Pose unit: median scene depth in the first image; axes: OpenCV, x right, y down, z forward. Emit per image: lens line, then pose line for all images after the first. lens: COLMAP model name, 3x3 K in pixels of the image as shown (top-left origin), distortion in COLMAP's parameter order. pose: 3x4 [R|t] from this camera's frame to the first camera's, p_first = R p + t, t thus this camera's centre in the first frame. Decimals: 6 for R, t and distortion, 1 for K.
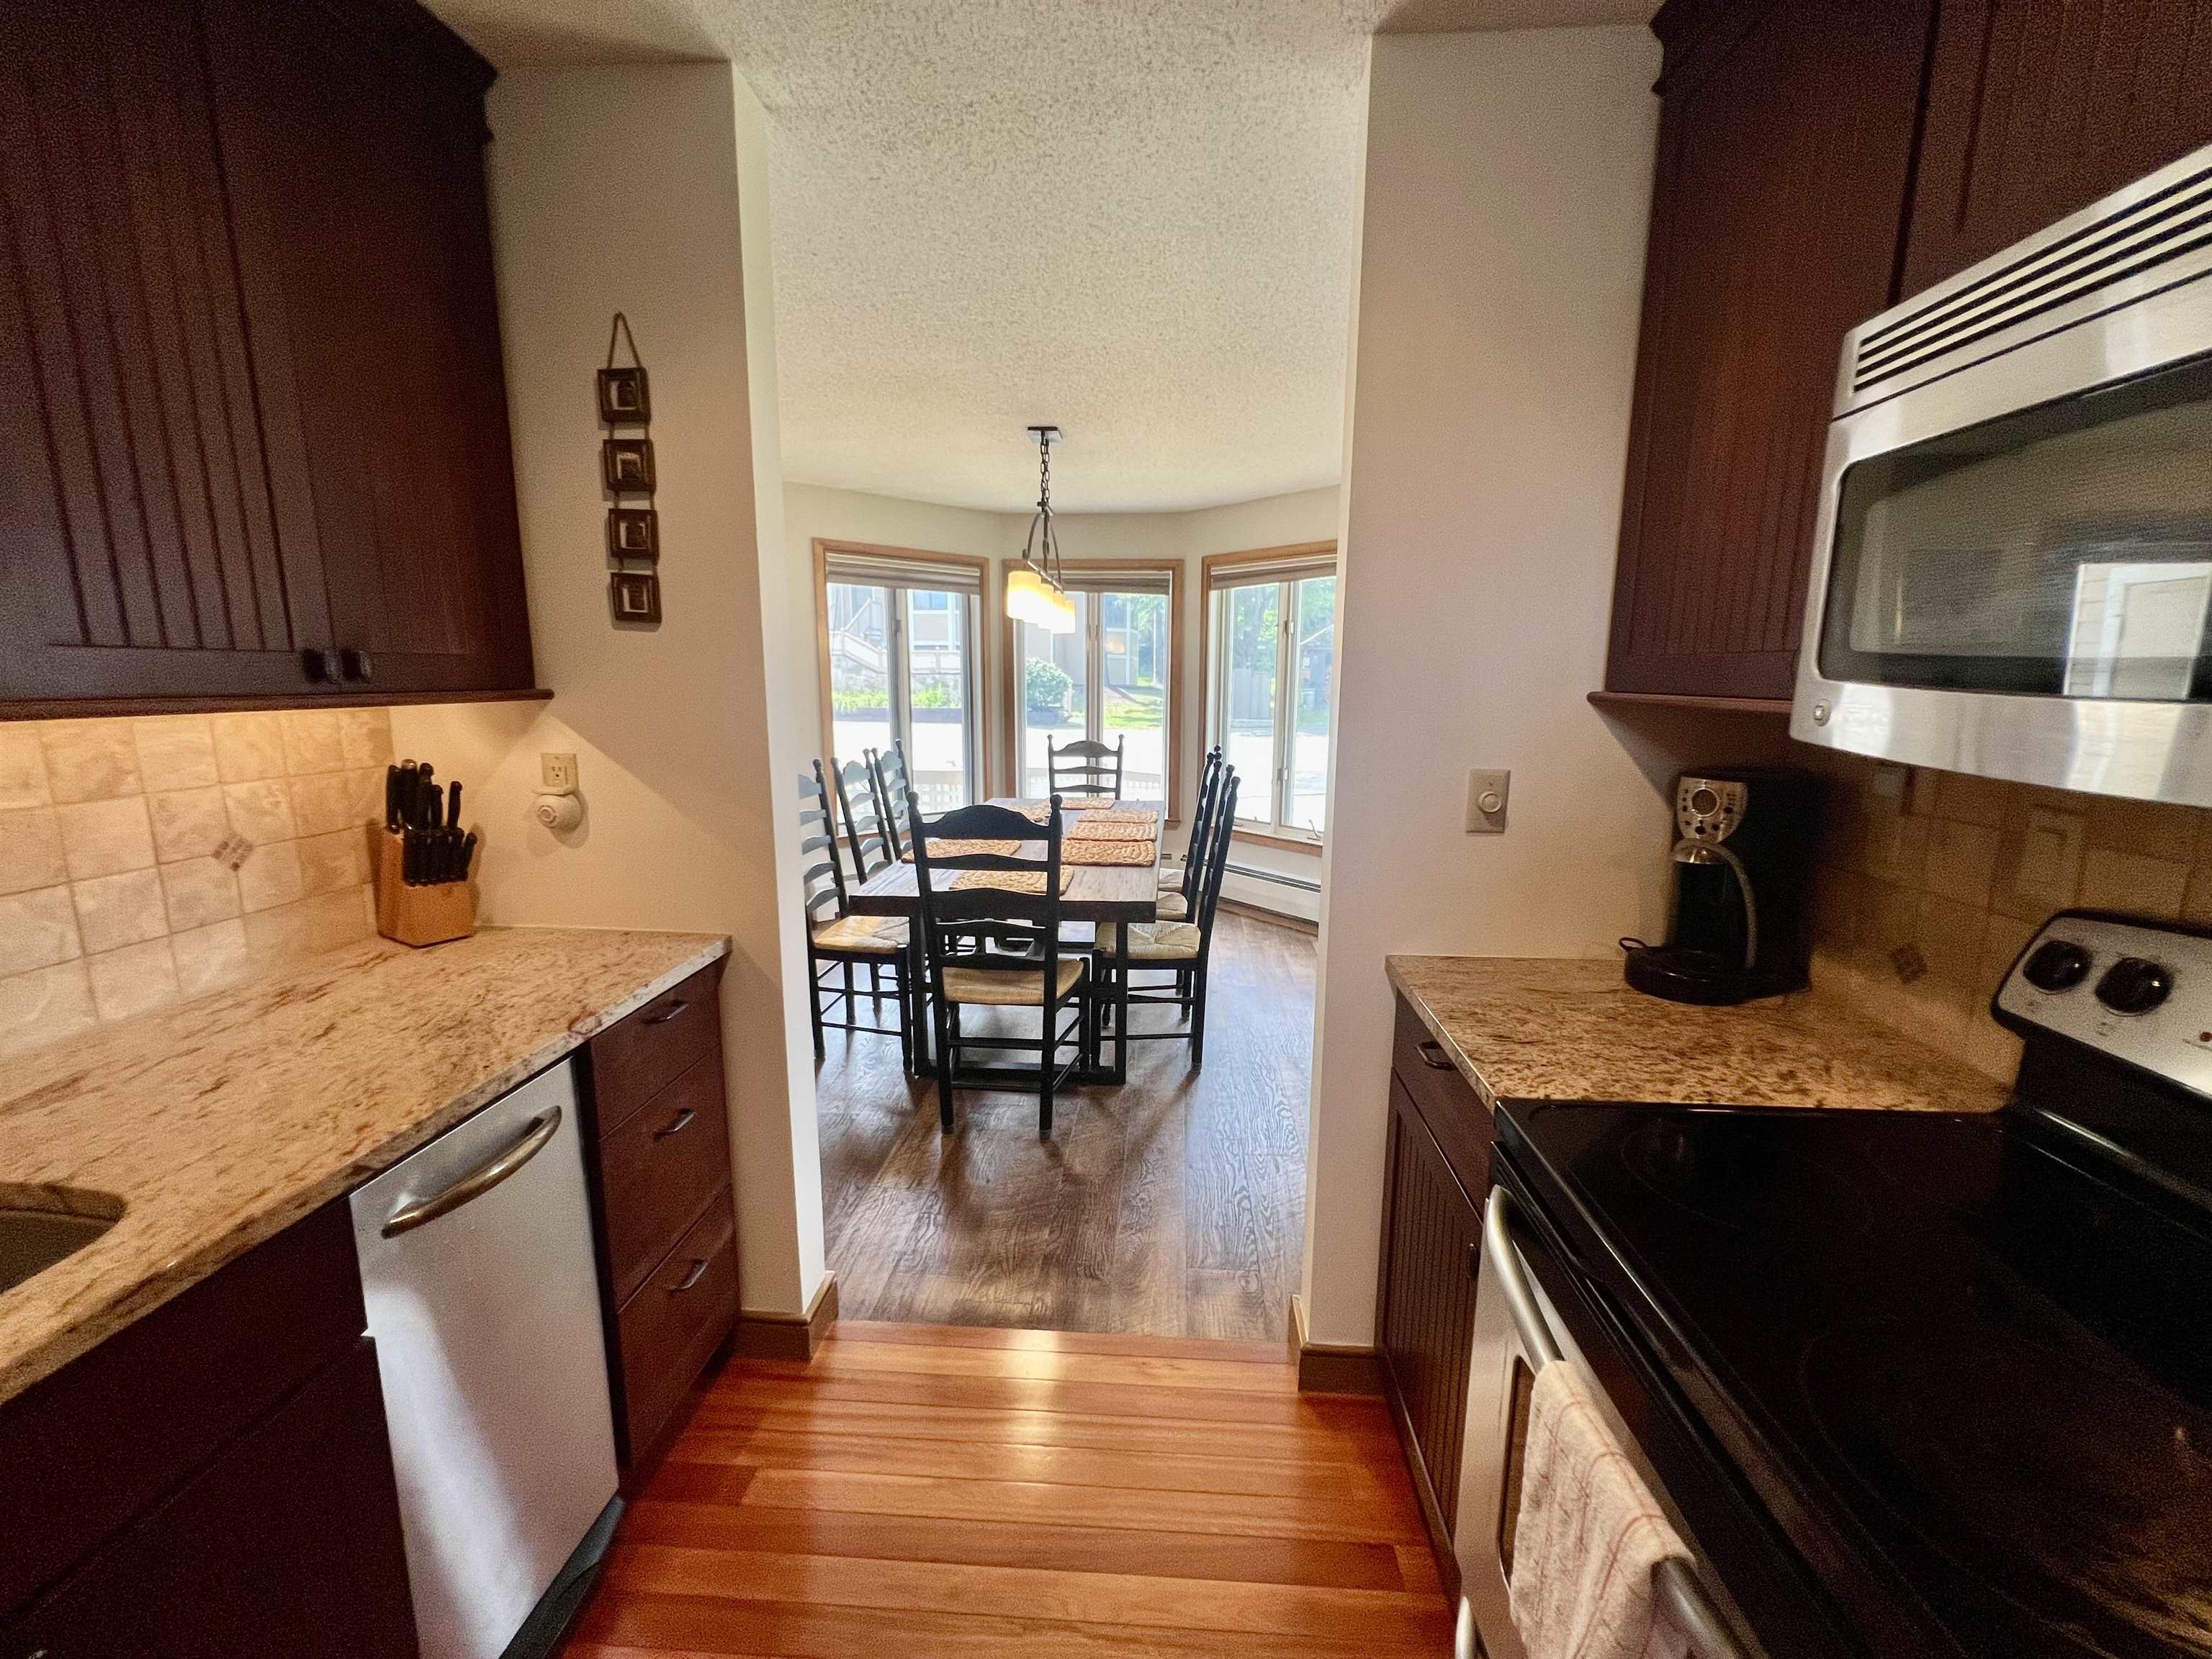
lens RADIAL K [[887.2, 0, 1113.9], [0, 887.2, 833.3], [0, 0, 1]] dist [-0.003531, 0.001397]
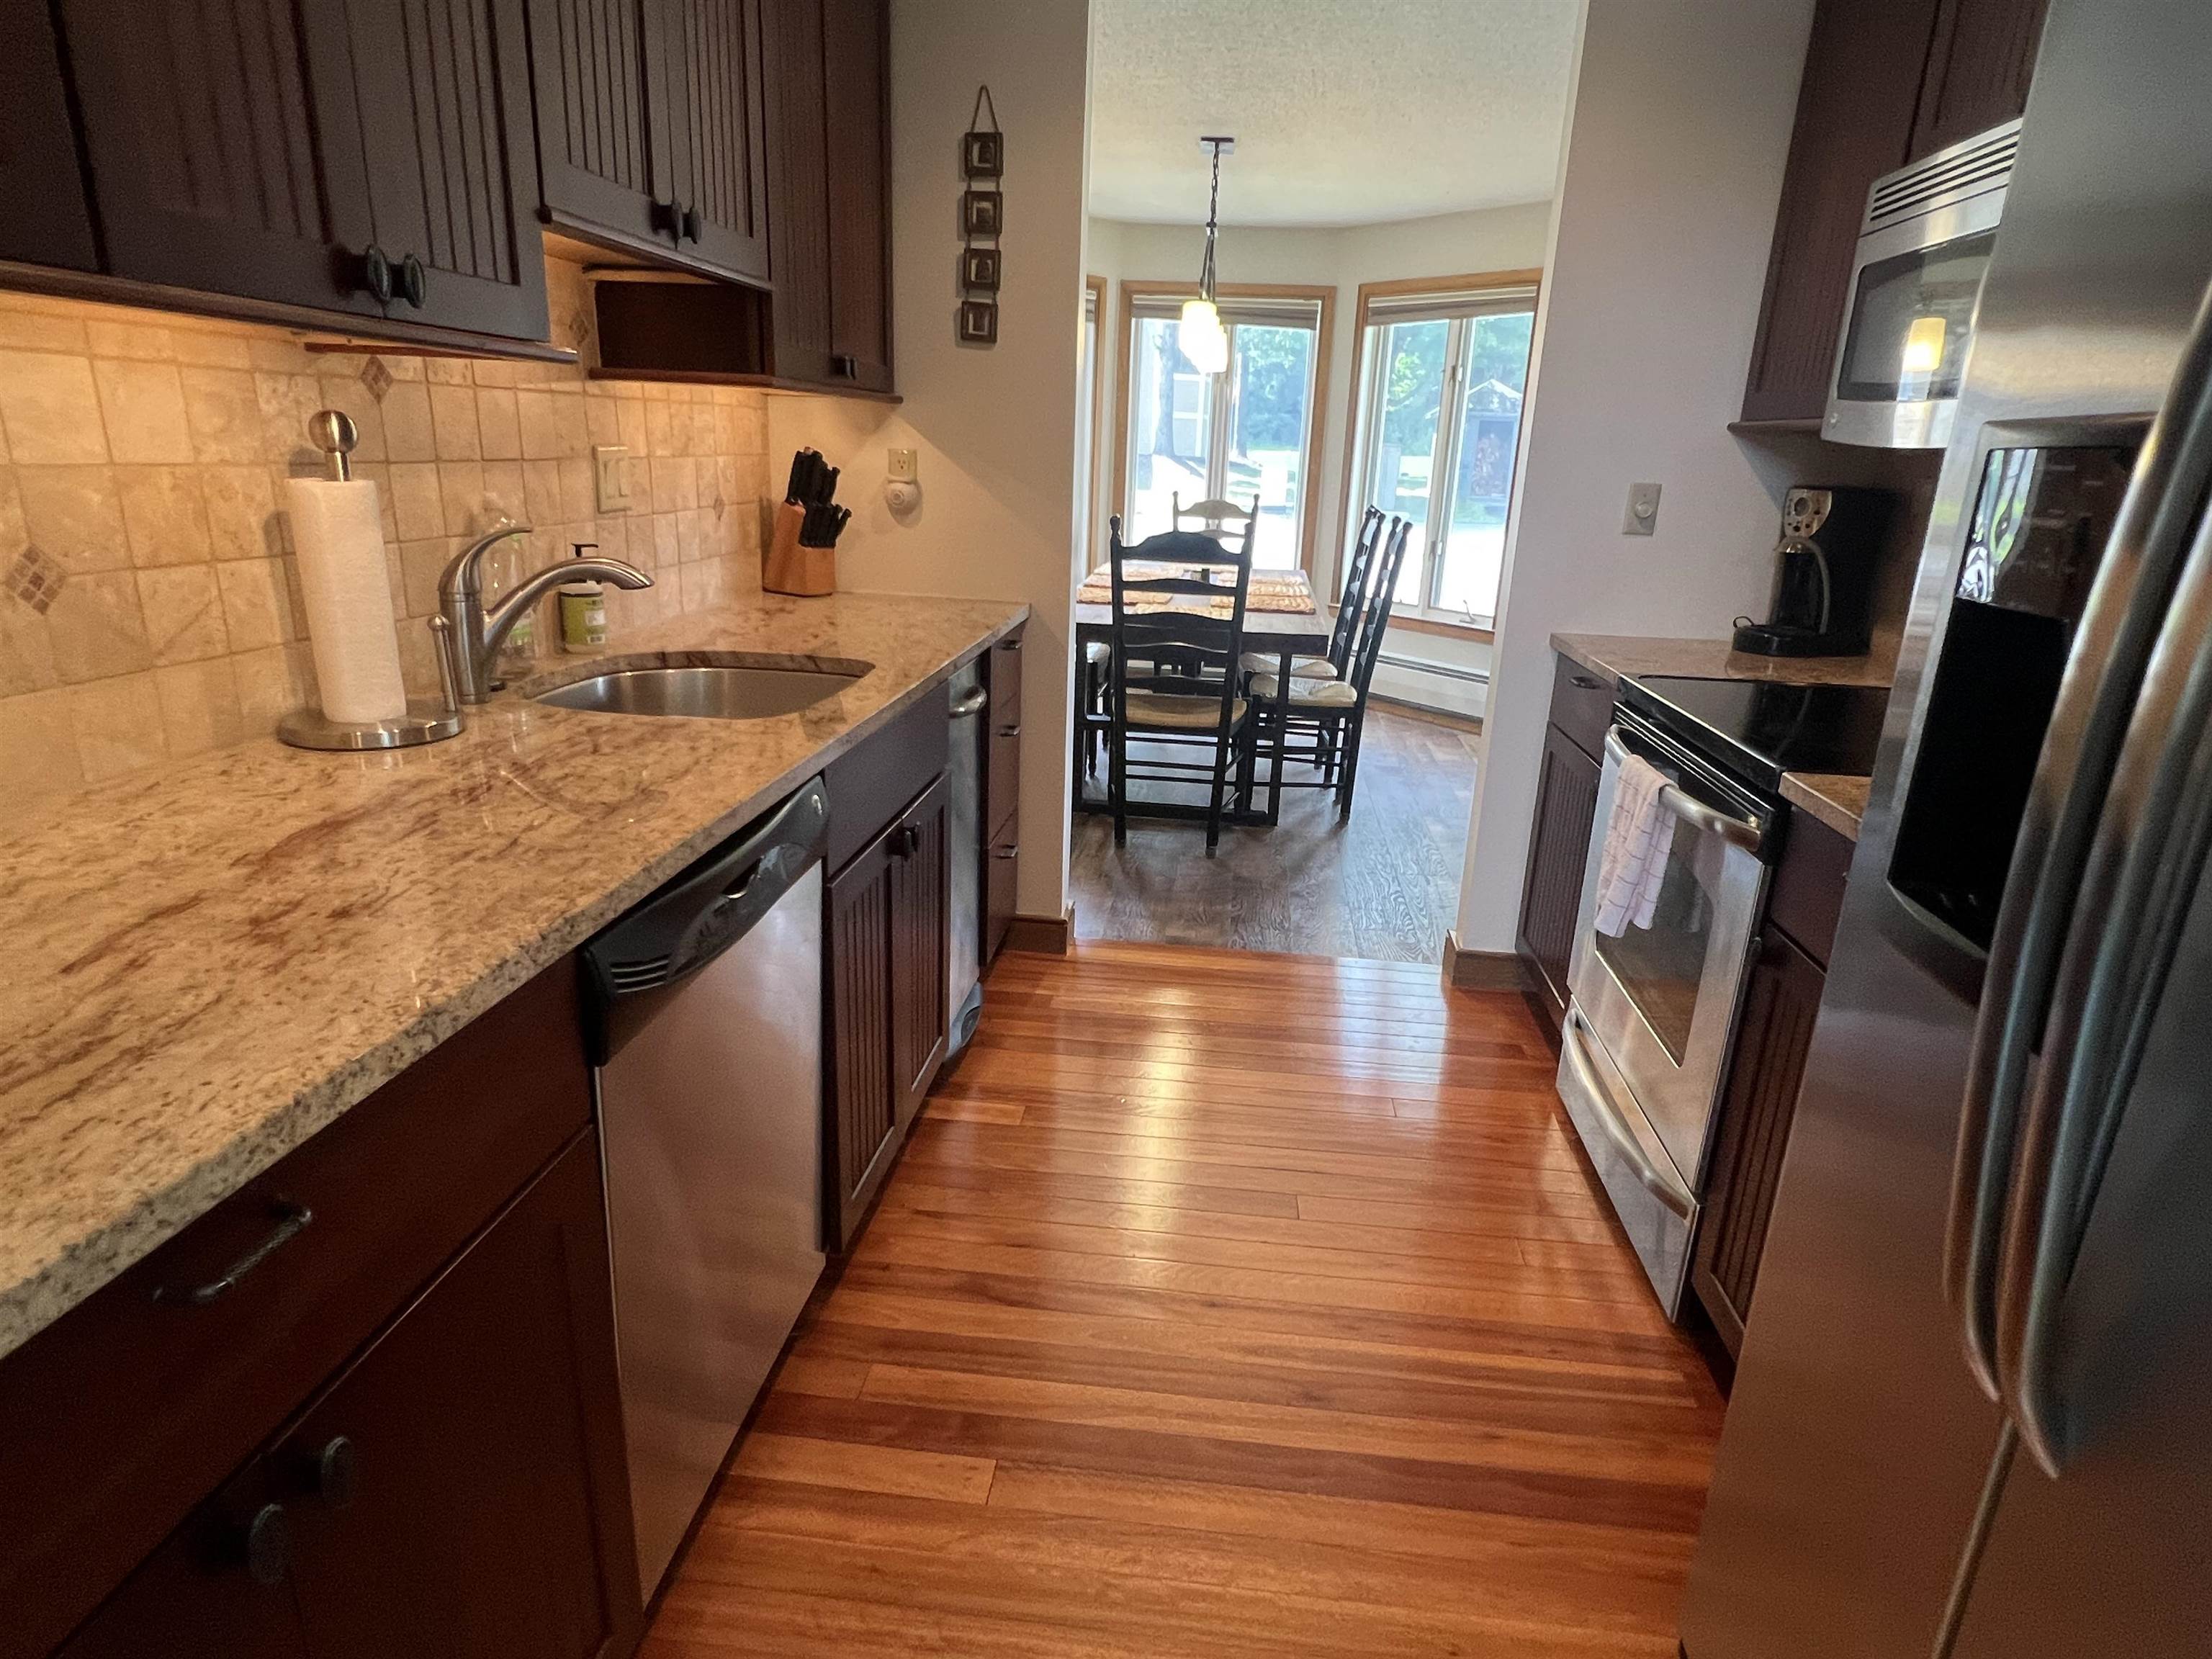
lens RADIAL K [[1232.4, 0, 1113.2], [0, 1232.4, 847.7], [0, 0, 1]] dist [-0.005045, -0.001102]
pose [[0.998696, 0.042626, -0.028106, -0.254831], [-0.038315, 0.989514, 0.139264, 0.215424], [0.033748, -0.138006, 0.989856, -0.802069]]
